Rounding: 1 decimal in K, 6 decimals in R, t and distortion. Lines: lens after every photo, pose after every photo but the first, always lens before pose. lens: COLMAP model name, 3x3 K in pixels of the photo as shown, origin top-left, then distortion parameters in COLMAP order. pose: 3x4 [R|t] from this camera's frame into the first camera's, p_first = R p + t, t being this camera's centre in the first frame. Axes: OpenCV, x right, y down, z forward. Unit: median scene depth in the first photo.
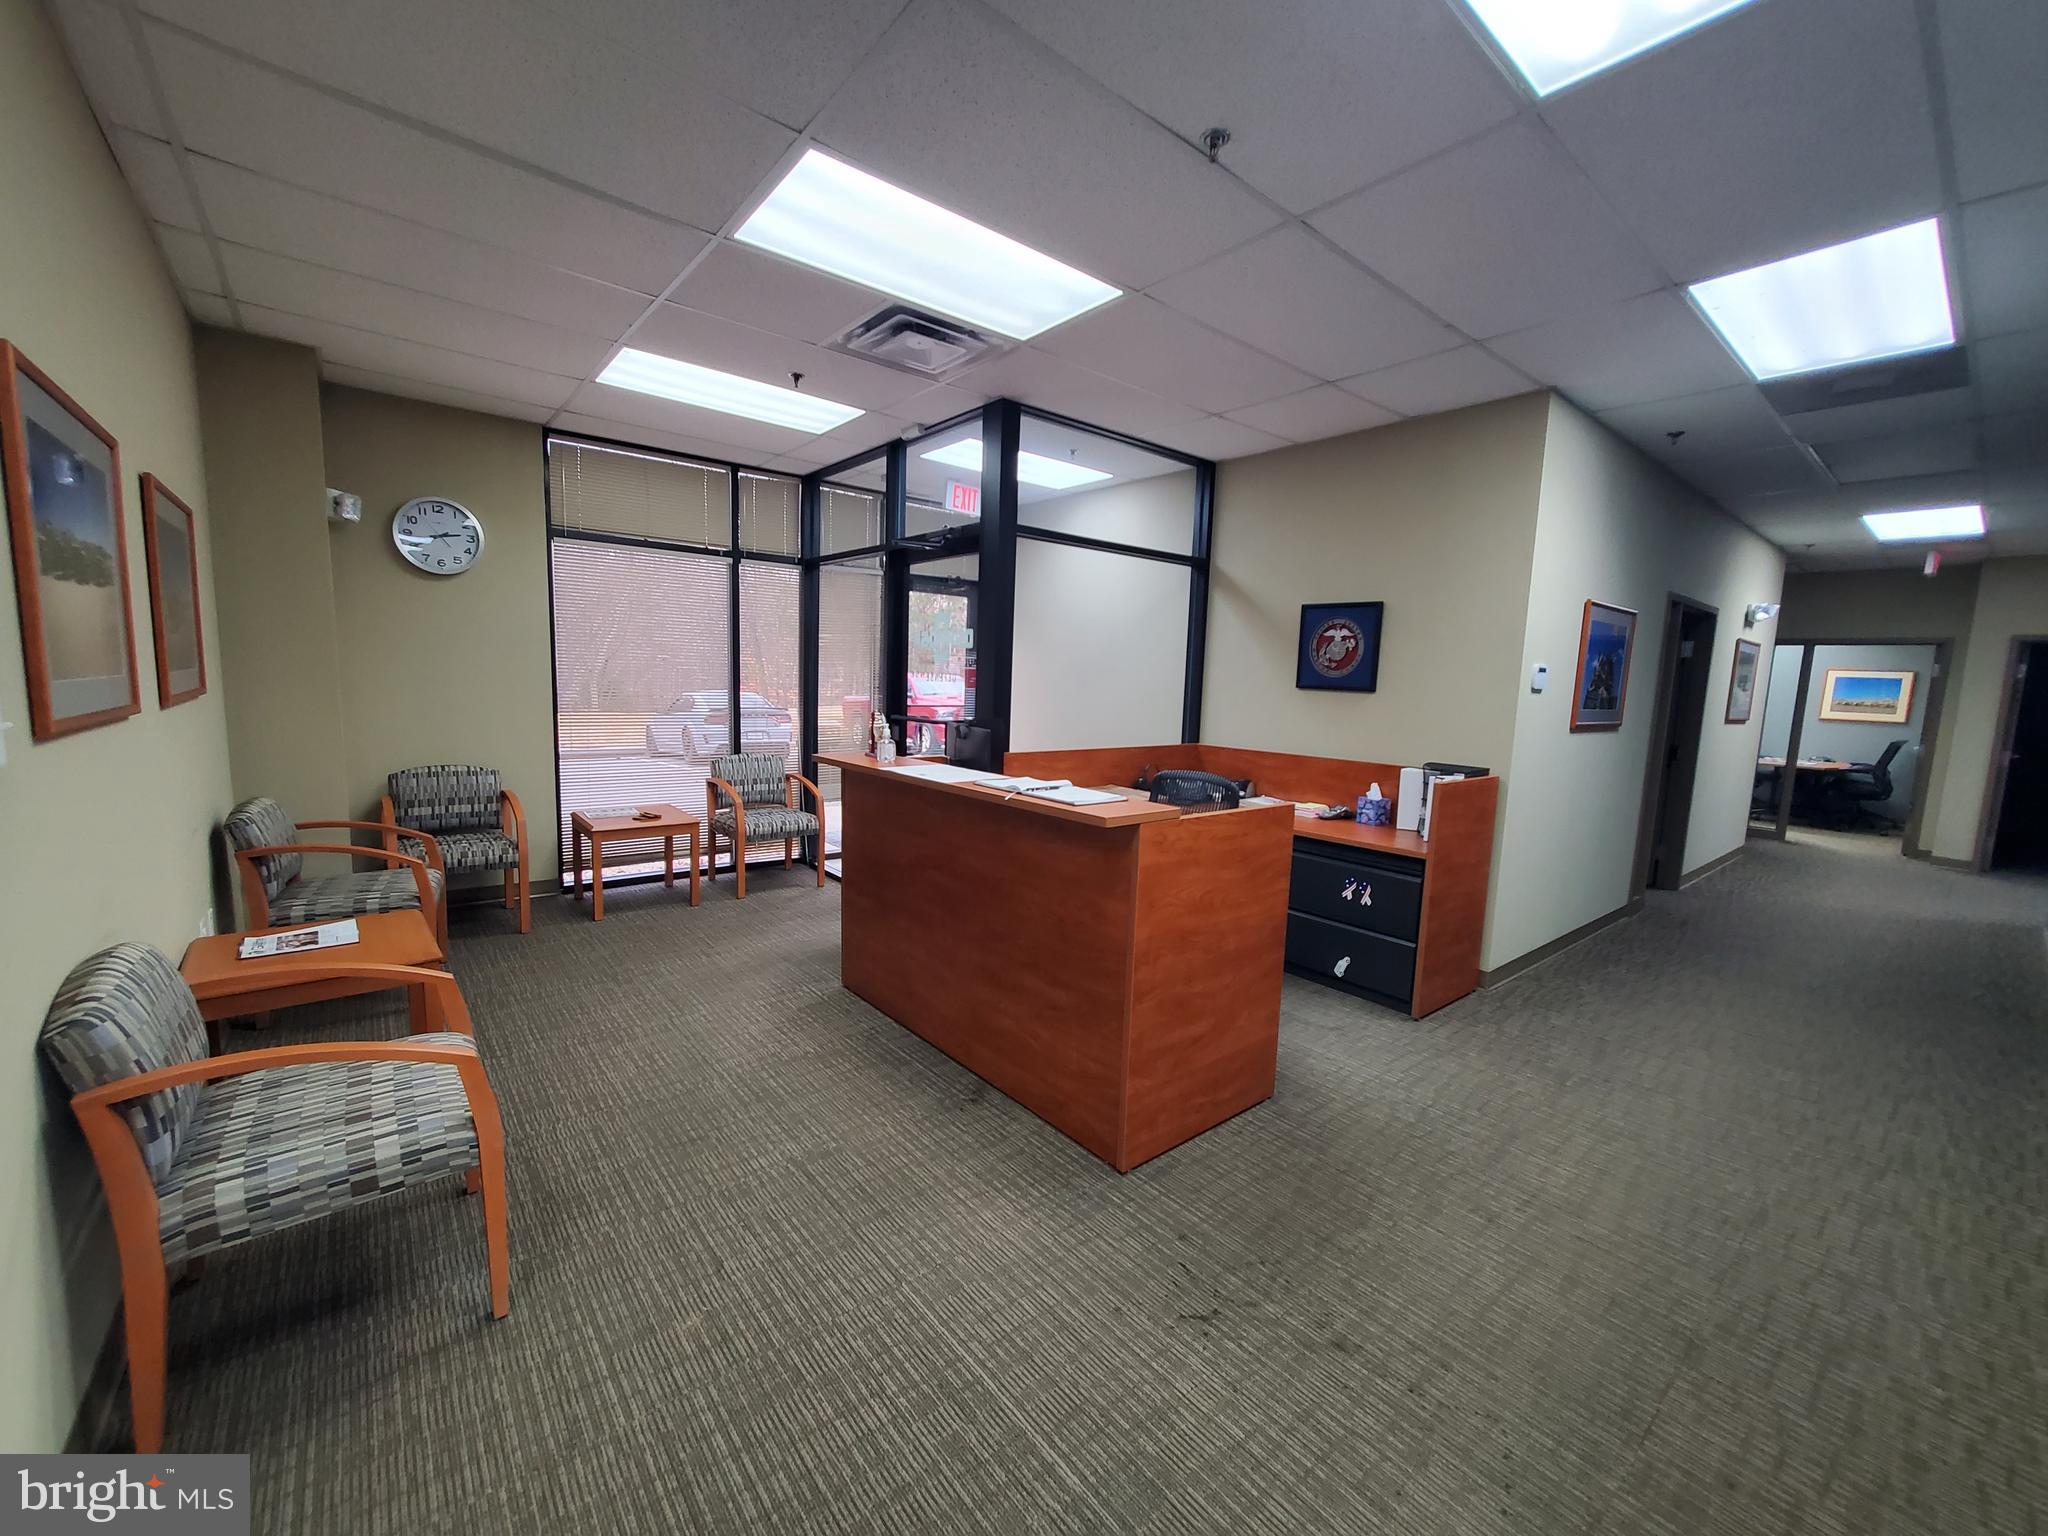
lens RADIAL K [[810.1, 0, 1031.4], [0, 810.1, 779.9], [0, 0, 1]] dist [-0.002942, -0.000192]
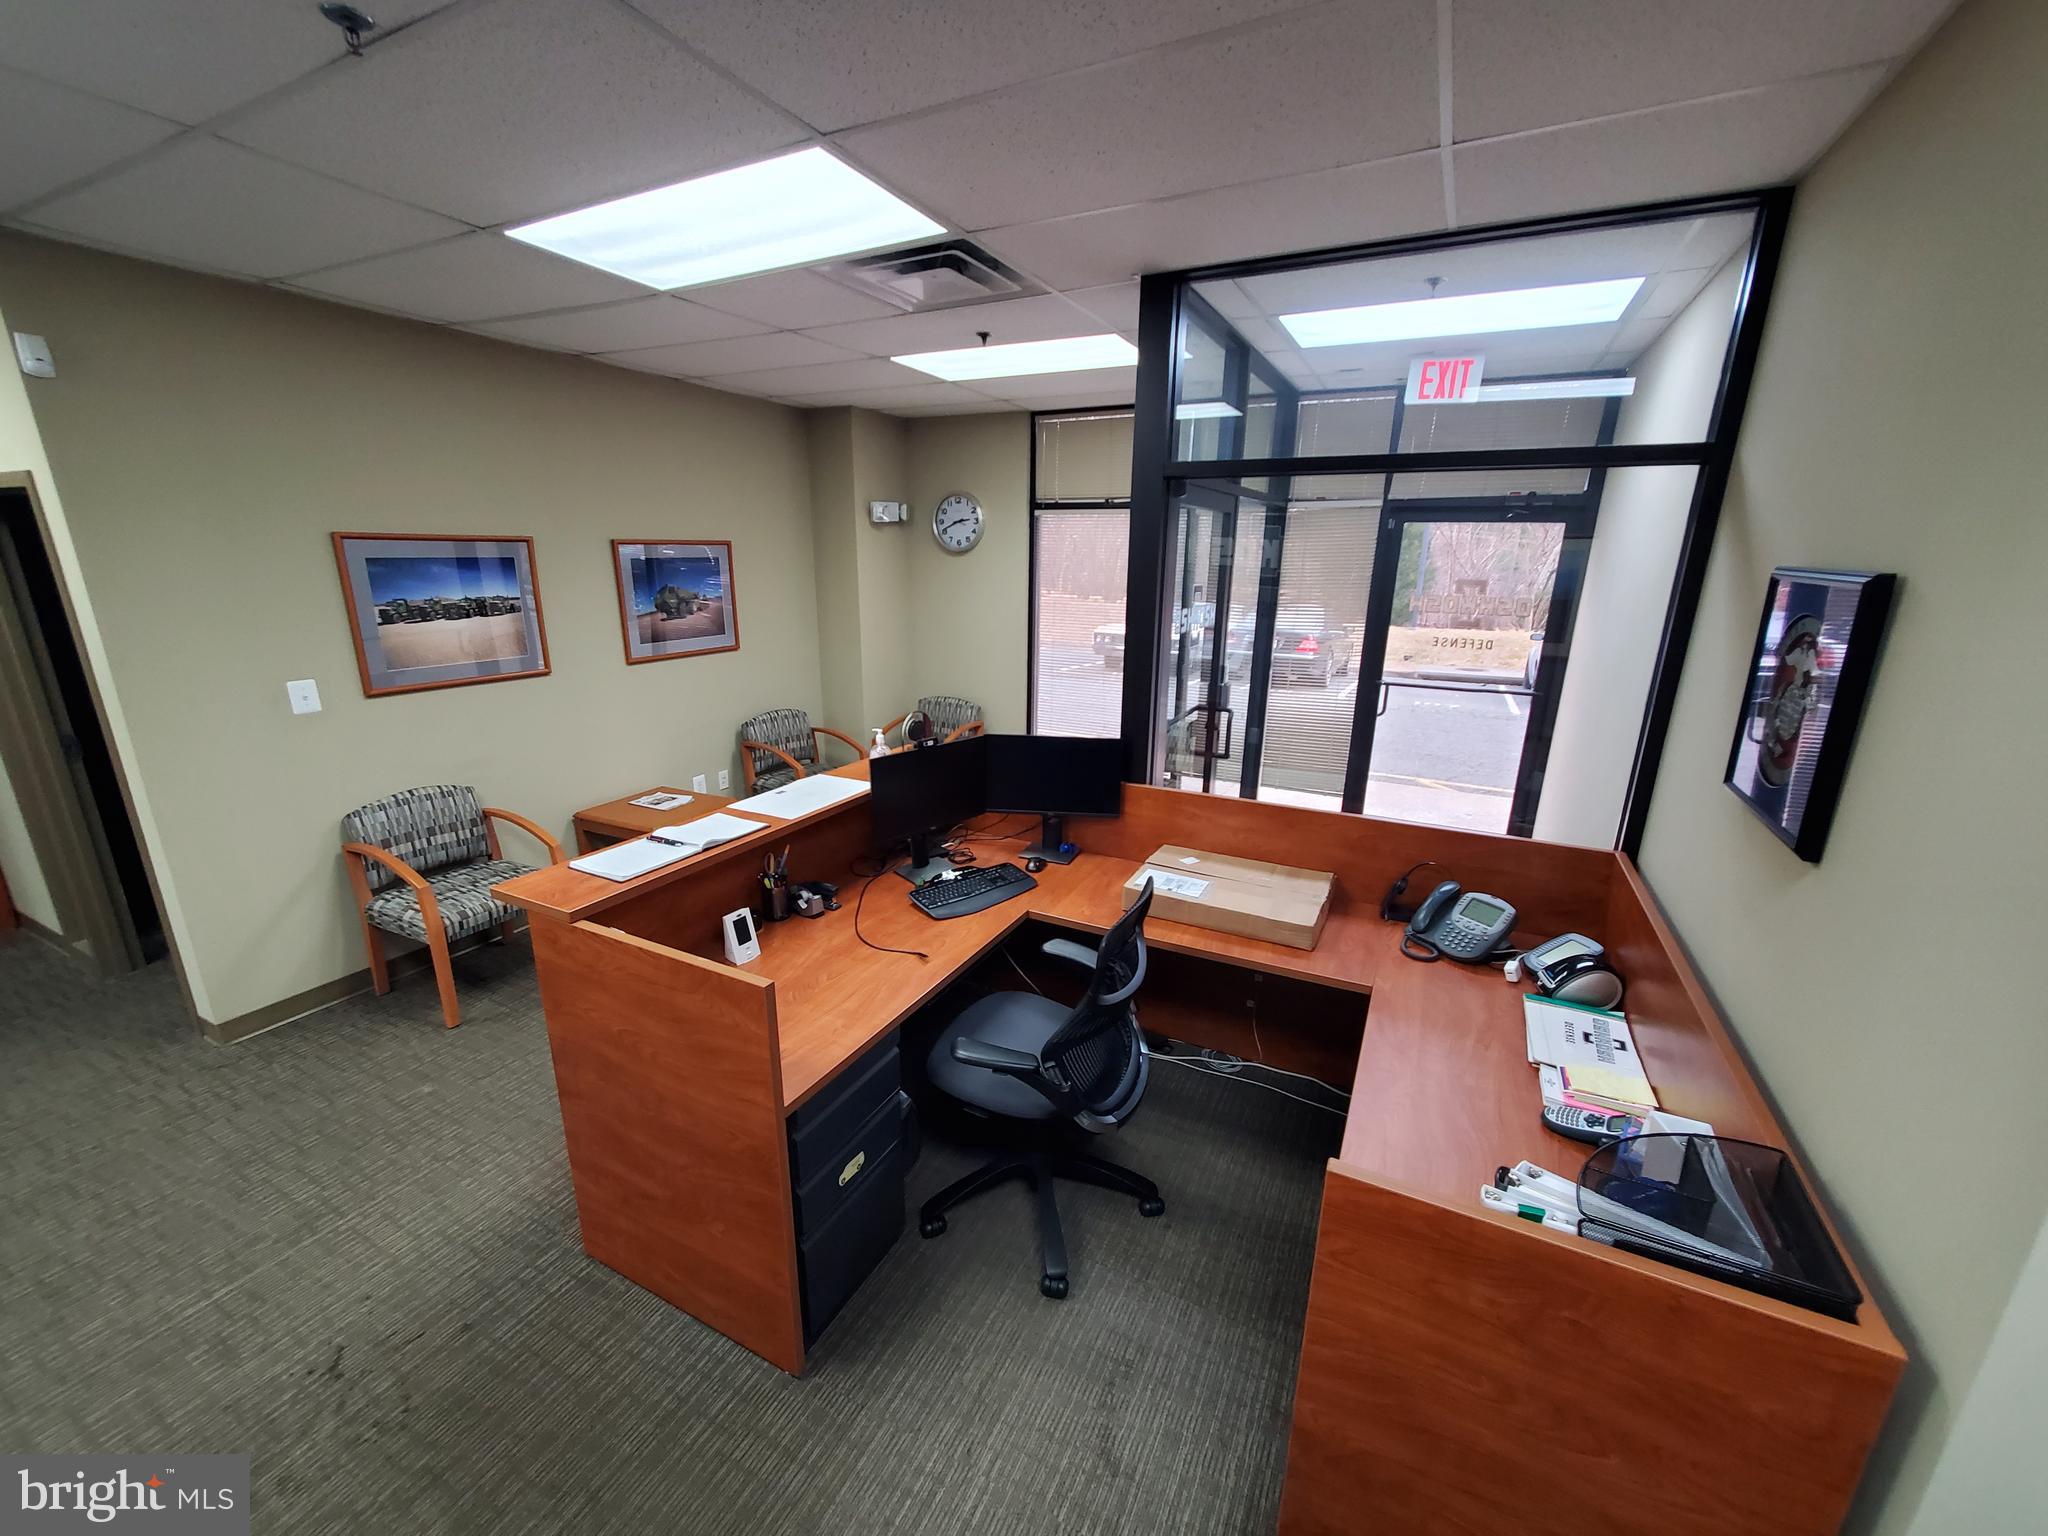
lens RADIAL K [[810.1, 0, 1031.4], [0, 810.1, 779.9], [0, 0, 1]] dist [-0.002942, -0.000192]
pose [[0.392374, 0.224078, -0.892094, 0.556174], [-0.115589, 0.974196, 0.193861, -0.160370], [0.912514, 0.027050, 0.408150, 0.575420]]
